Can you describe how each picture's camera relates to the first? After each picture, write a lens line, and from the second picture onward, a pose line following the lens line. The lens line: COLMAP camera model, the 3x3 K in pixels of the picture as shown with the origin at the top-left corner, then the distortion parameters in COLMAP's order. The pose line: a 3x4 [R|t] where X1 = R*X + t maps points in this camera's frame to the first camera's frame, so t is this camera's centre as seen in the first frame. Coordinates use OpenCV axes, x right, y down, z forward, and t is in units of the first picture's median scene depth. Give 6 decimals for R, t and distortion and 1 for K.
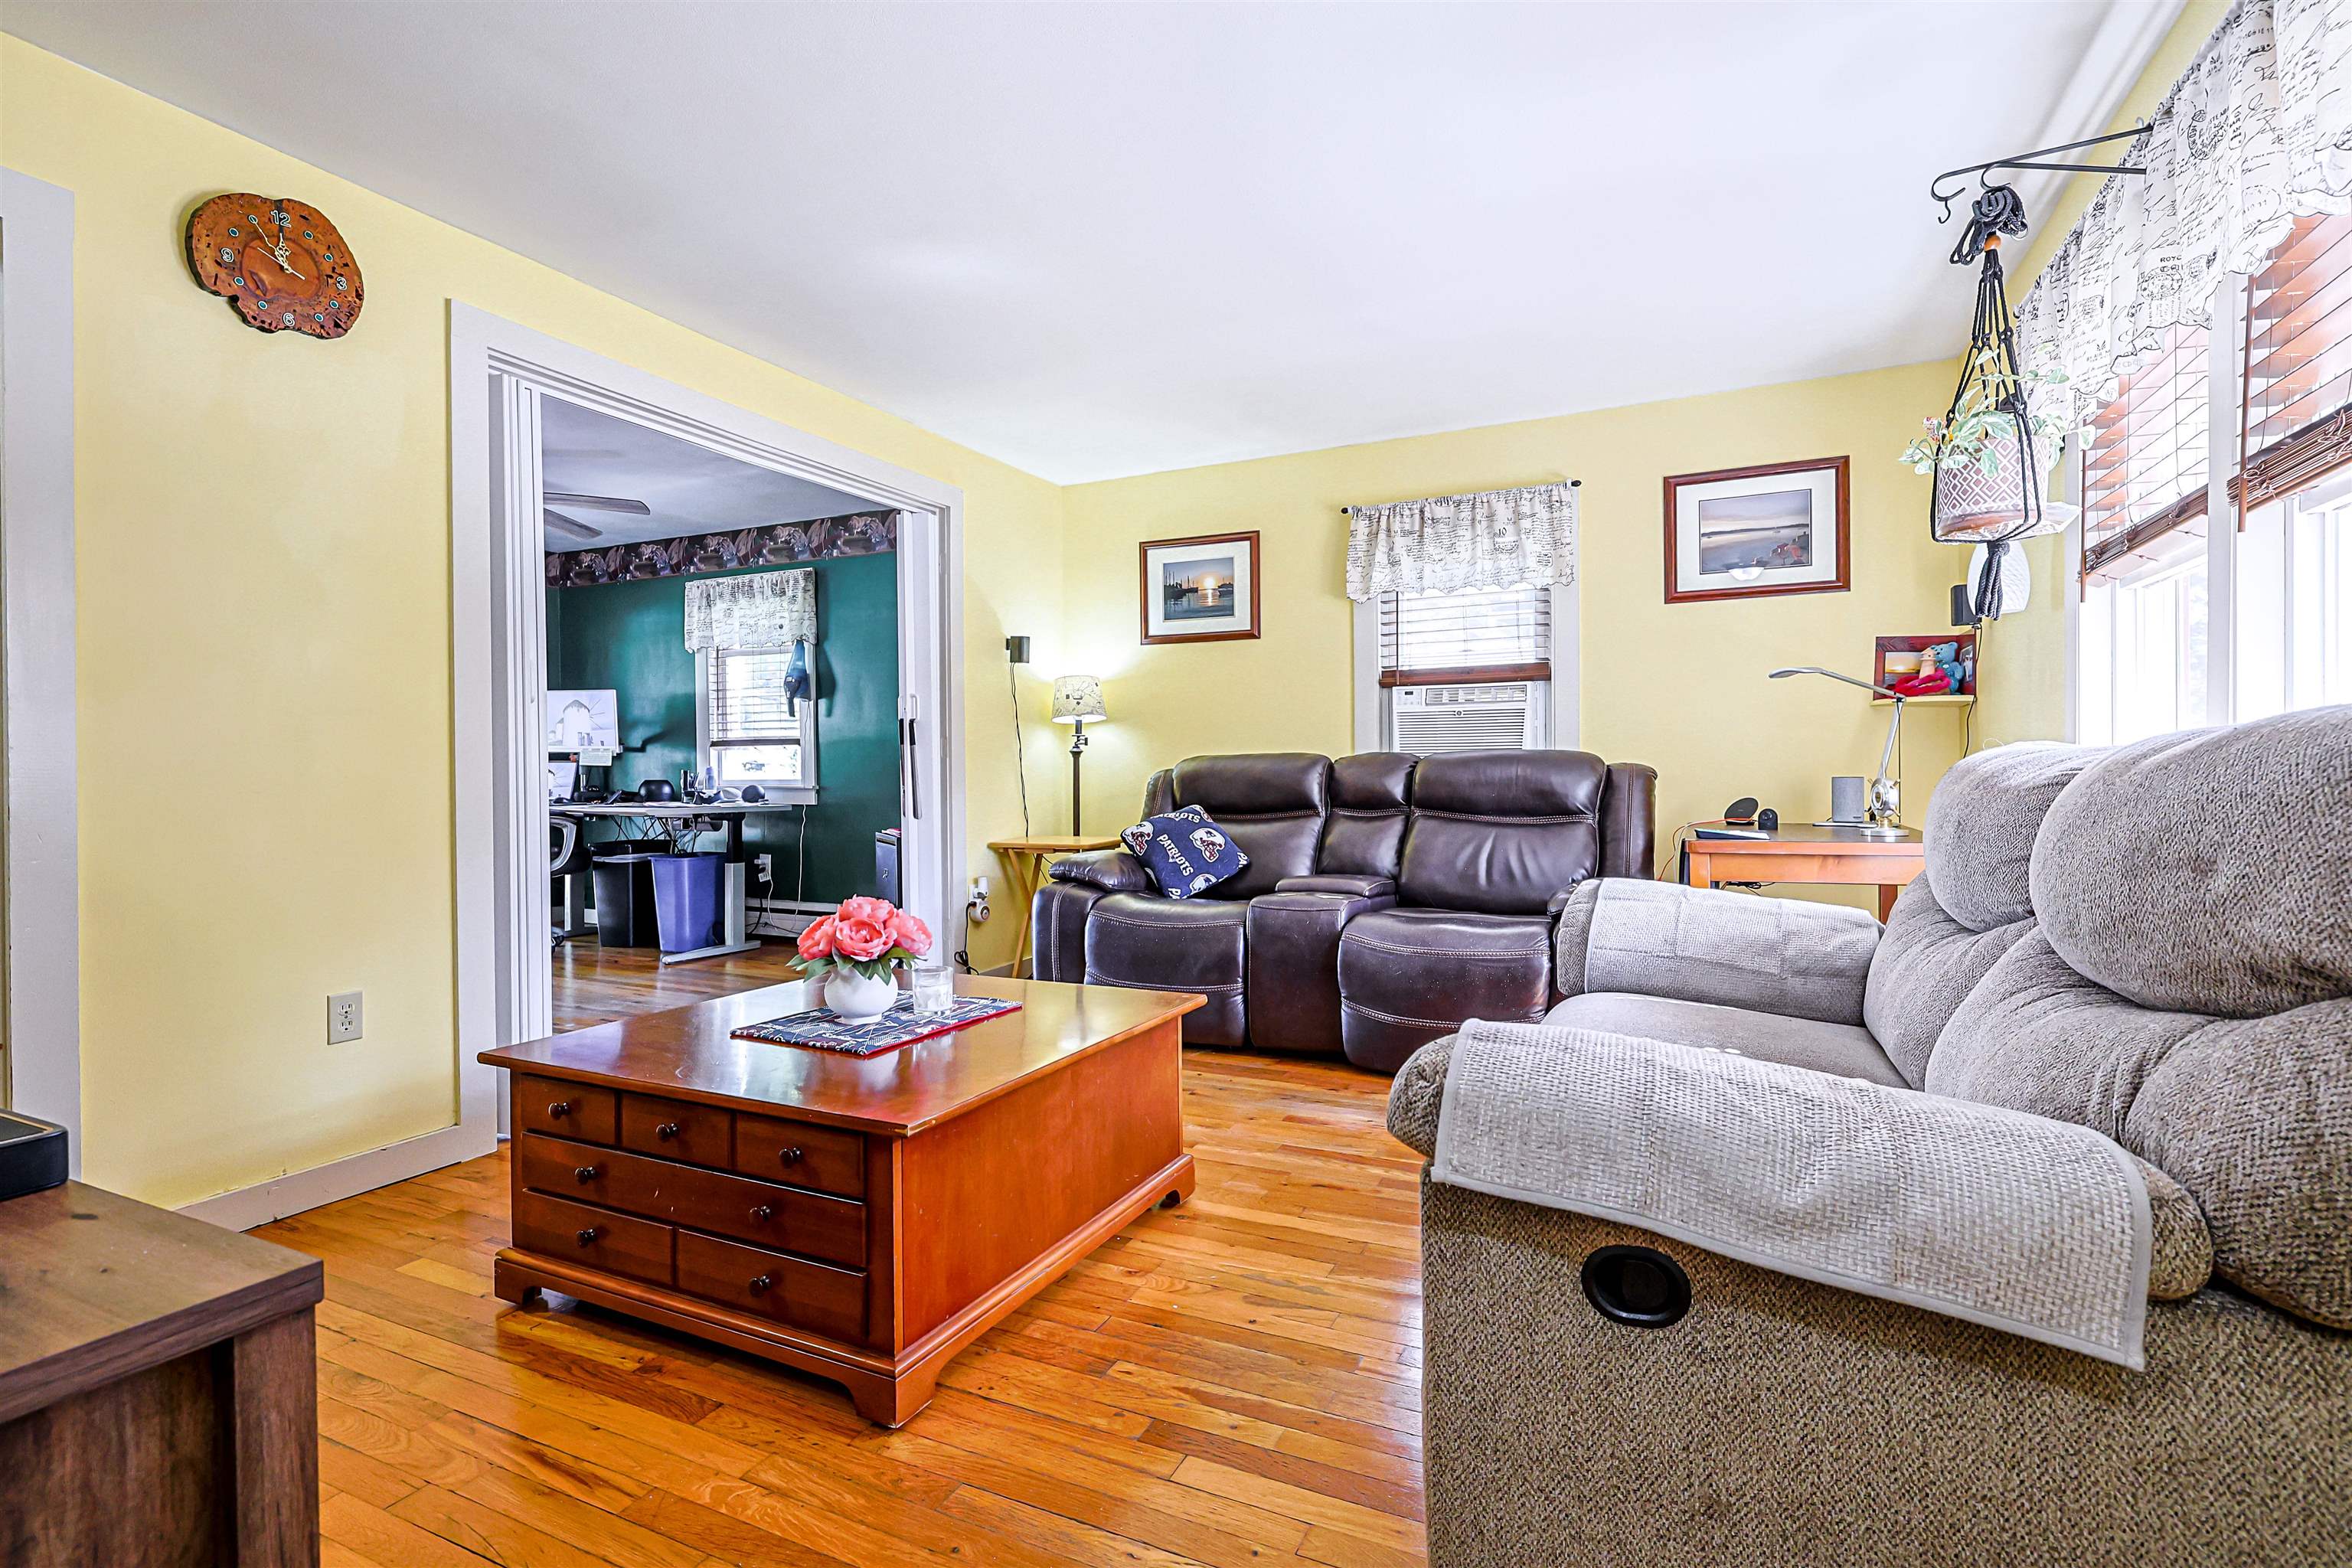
lens RADIAL K [[1077.5, 0, 1188.1], [0, 1077.5, 783.3], [0, 0, 1]] dist [0.001743, 0.000149]
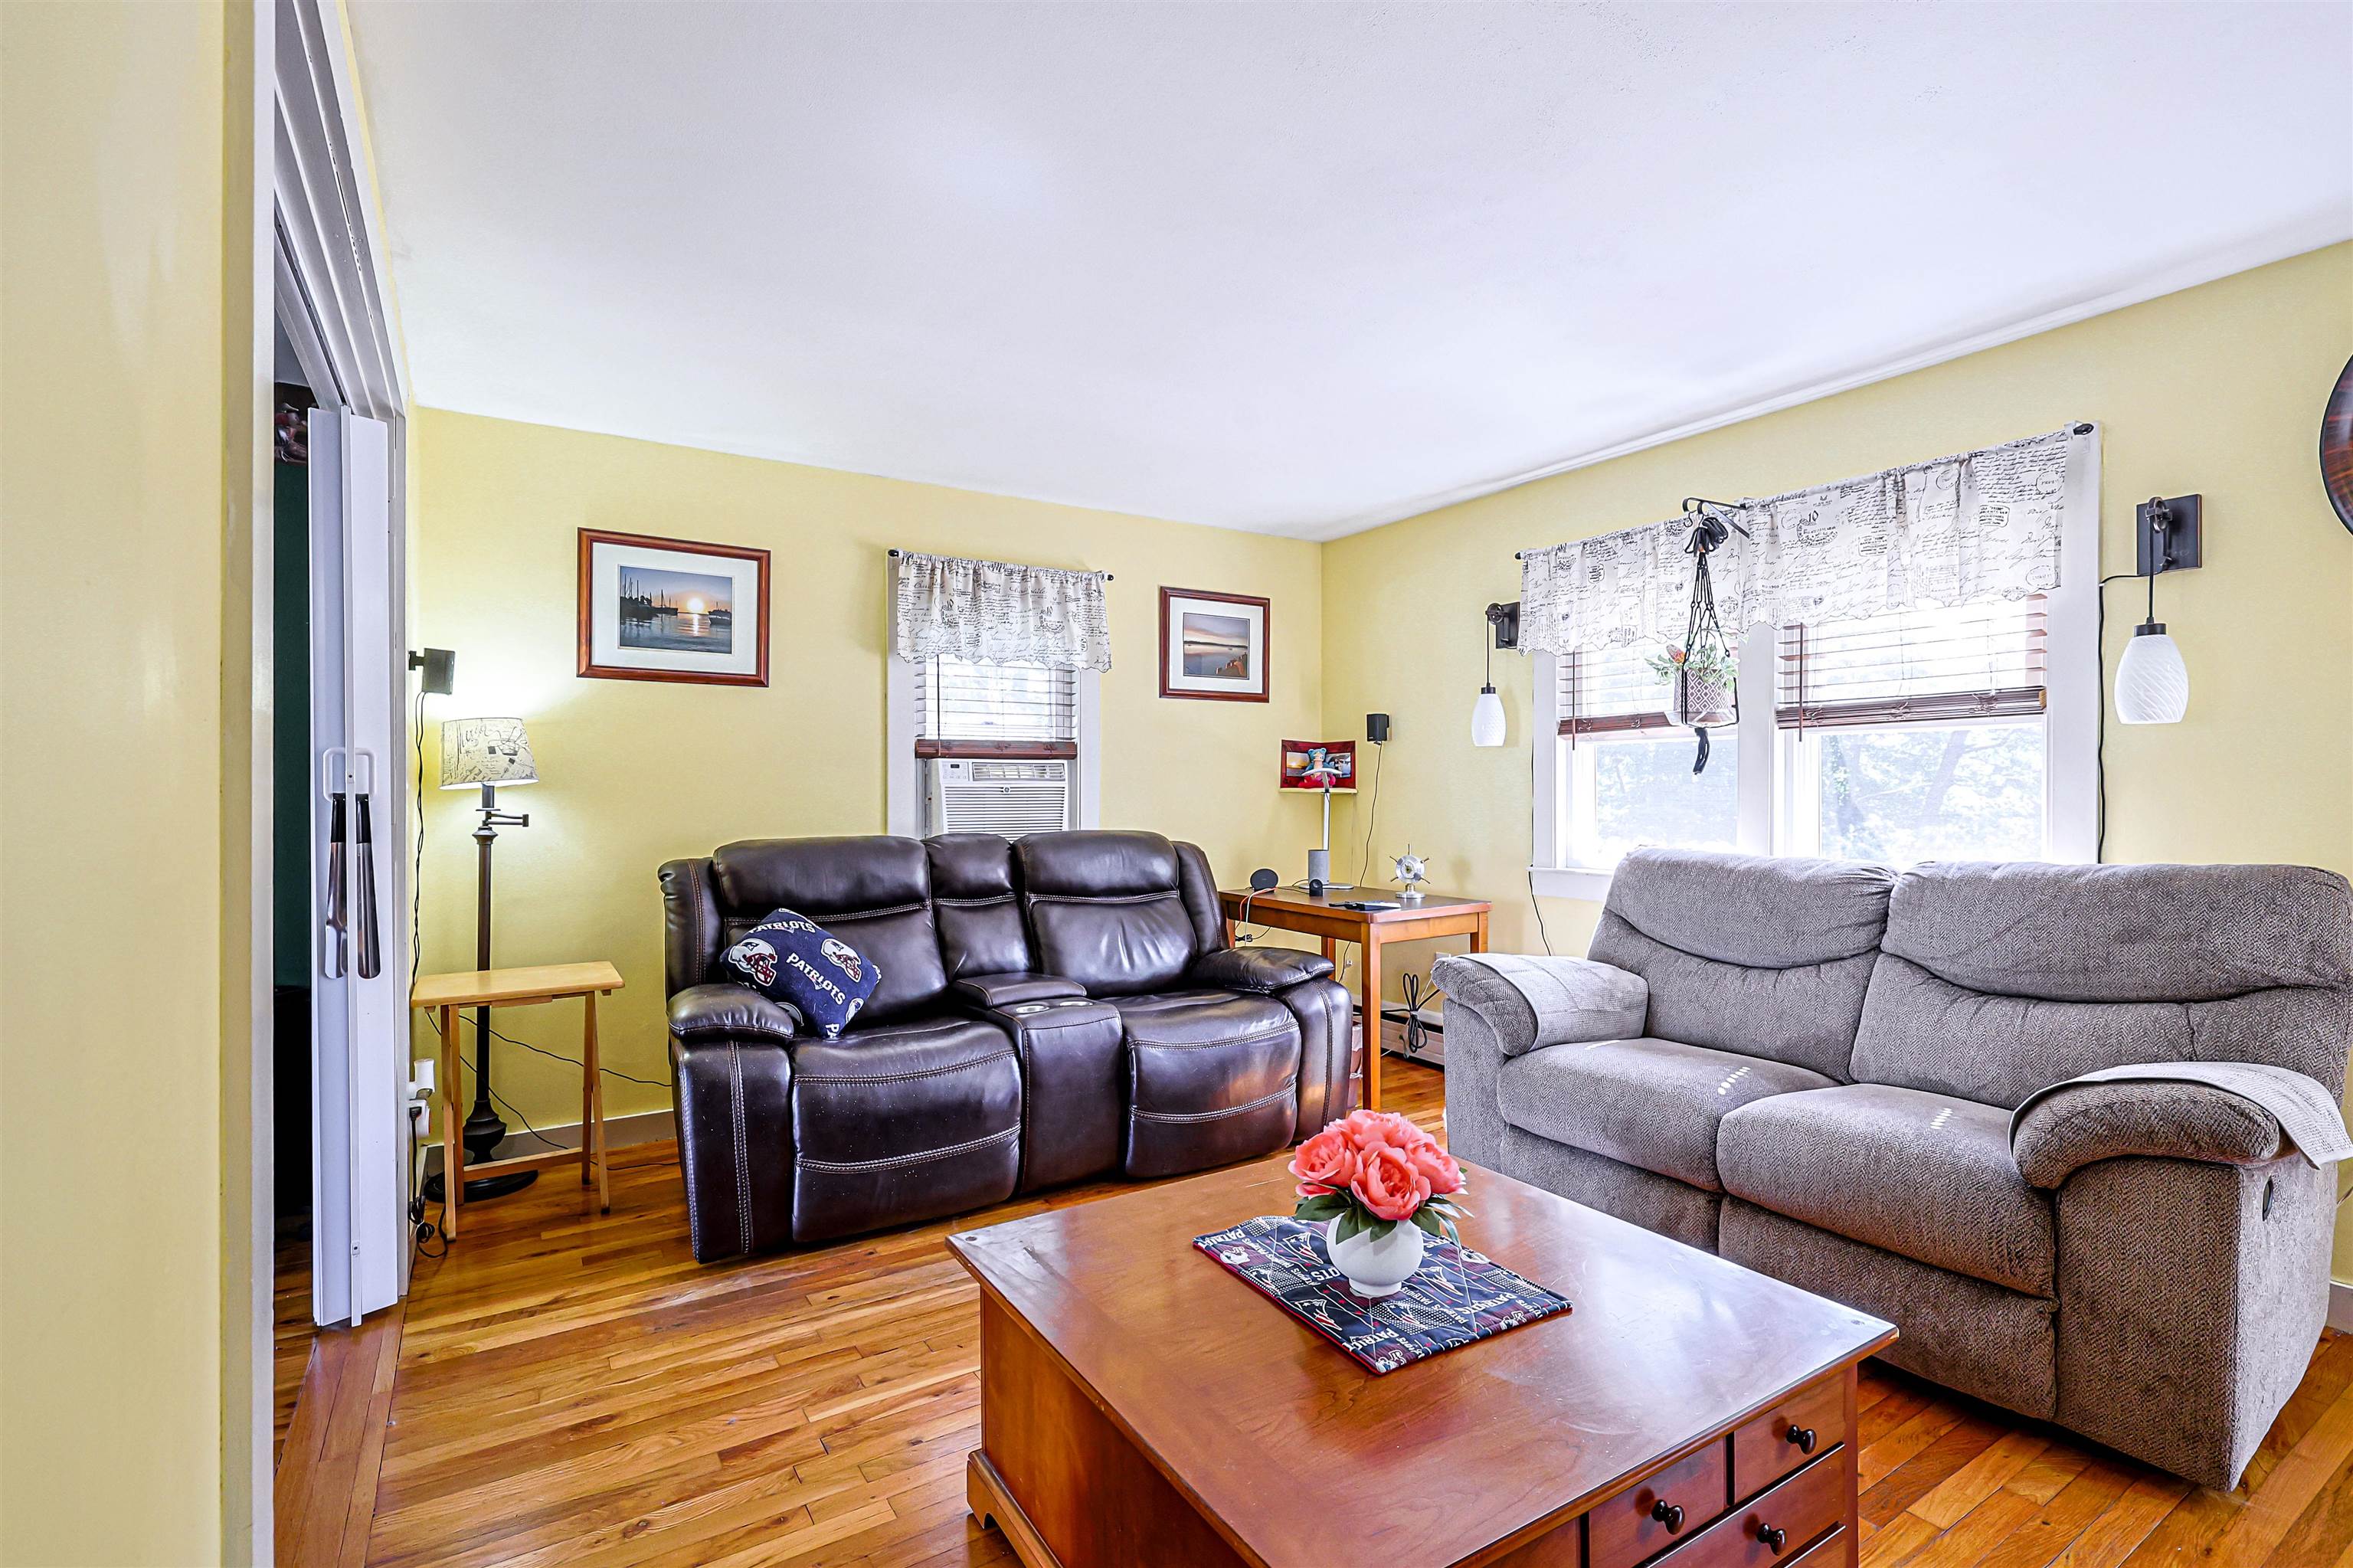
lens RADIAL K [[1078.0, 0, 1174.2], [0, 1078.0, 795.8], [0, 0, 1]] dist [0.001743, 0.000149]
pose [[0.547316, 0.007108, 0.836896, -0.466560], [0.009158, 0.999853, -0.014481, -0.044451], [-0.836876, 0.015589, 0.547170, 0.349067]]
